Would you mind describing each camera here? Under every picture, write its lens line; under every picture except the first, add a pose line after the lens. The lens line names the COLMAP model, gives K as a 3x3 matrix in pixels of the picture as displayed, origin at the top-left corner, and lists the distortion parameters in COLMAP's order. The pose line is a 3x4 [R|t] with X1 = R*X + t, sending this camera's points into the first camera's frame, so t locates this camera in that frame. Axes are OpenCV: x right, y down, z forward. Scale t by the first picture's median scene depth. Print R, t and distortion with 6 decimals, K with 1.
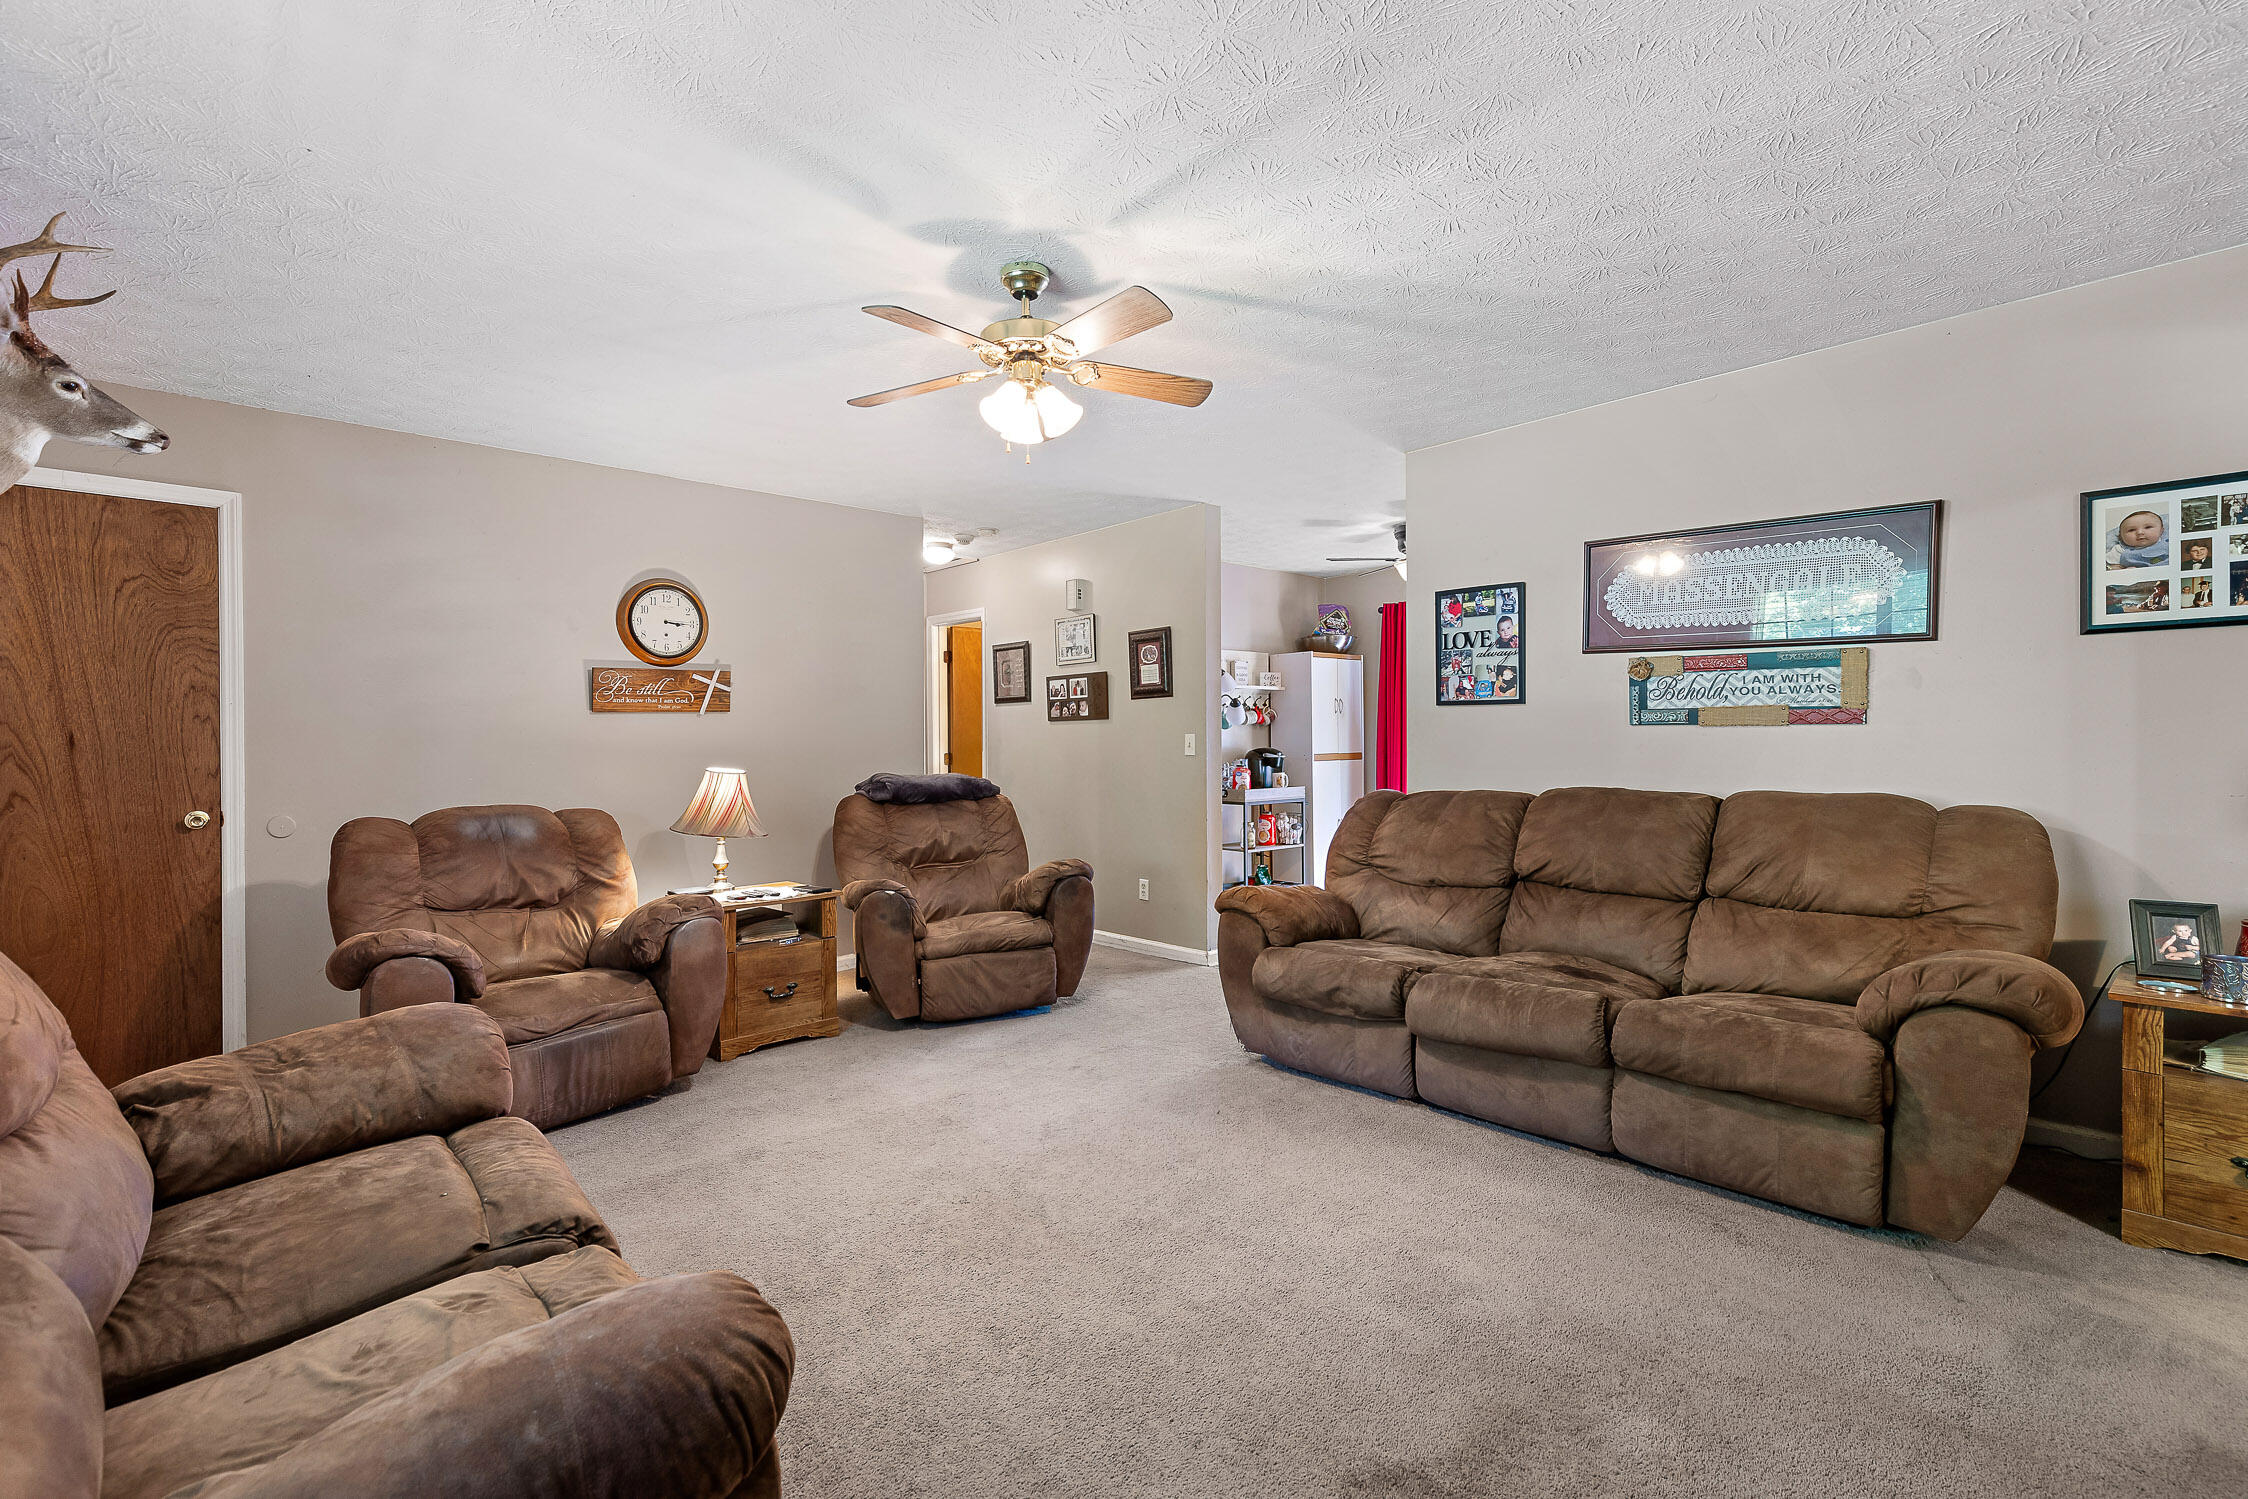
lens RADIAL K [[973.0, 0, 1122.1], [0, 973.0, 747.1], [0, 0, 1]] dist [-0.004125, -0.000542]
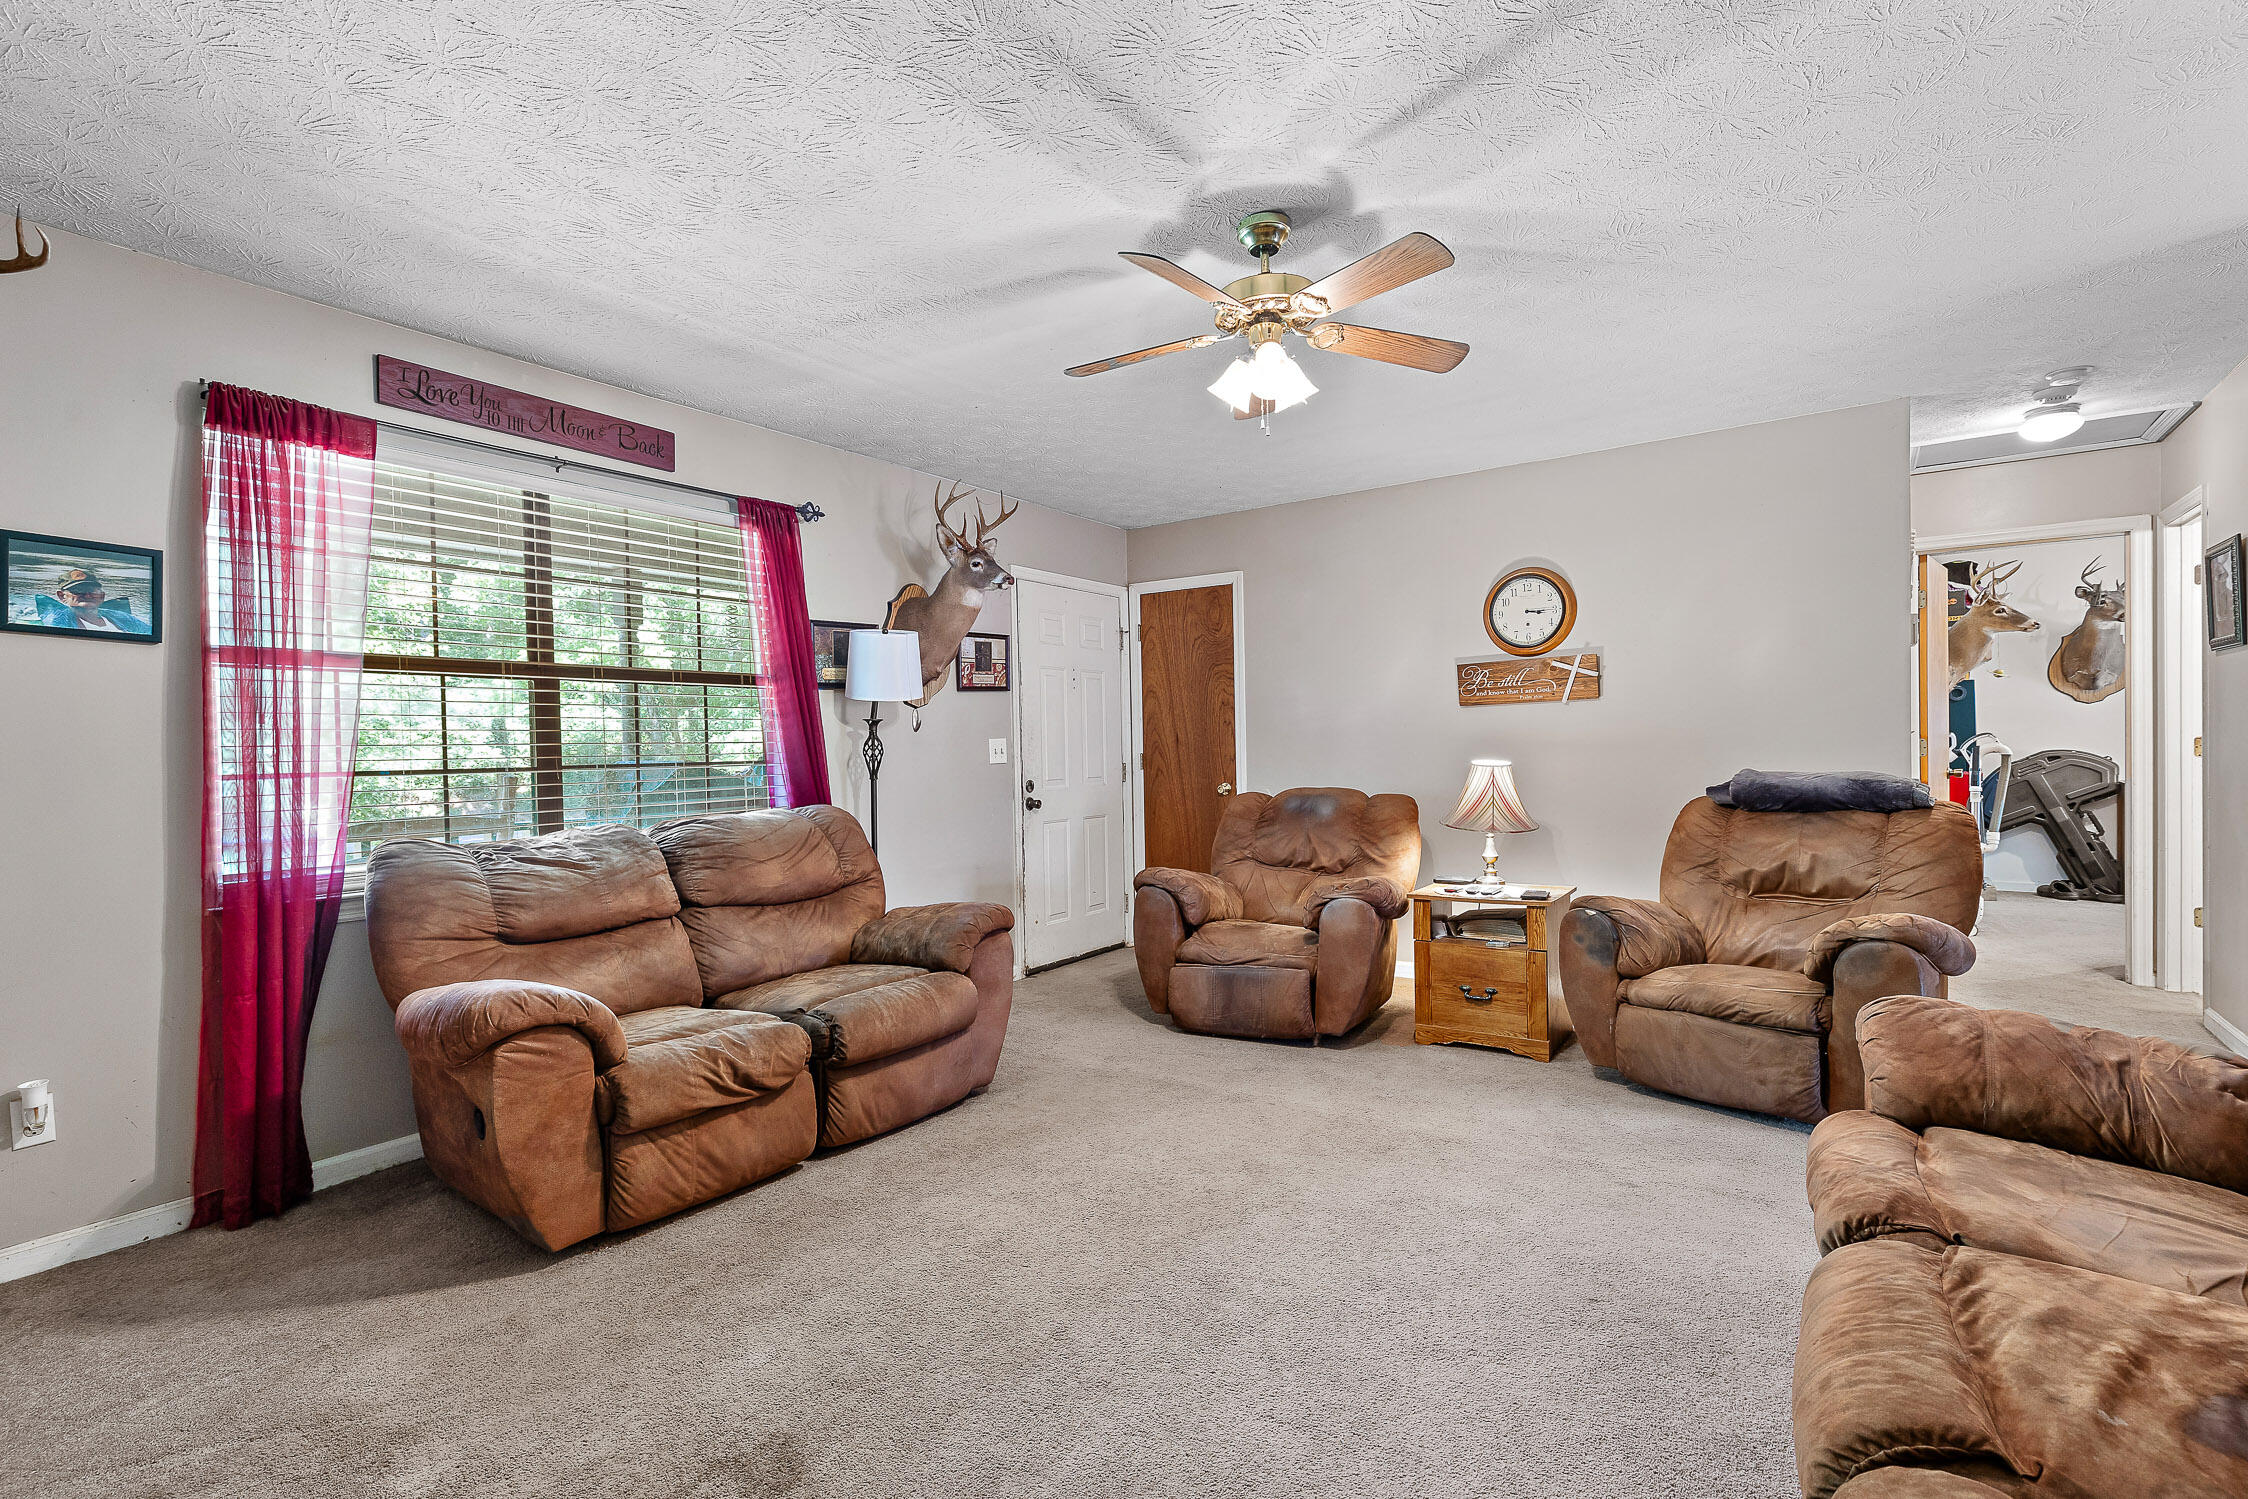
lens RADIAL K [[1018.8, 0, 1117.5], [0, 1018.8, 764.2], [0, 0, 1]] dist [0.001390, 0.000276]
pose [[0.230984, 0.019624, -0.972760, 0.528021], [0.015817, 0.999589, 0.023921, -0.005150], [0.972829, -0.020911, 0.230579, 0.413590]]
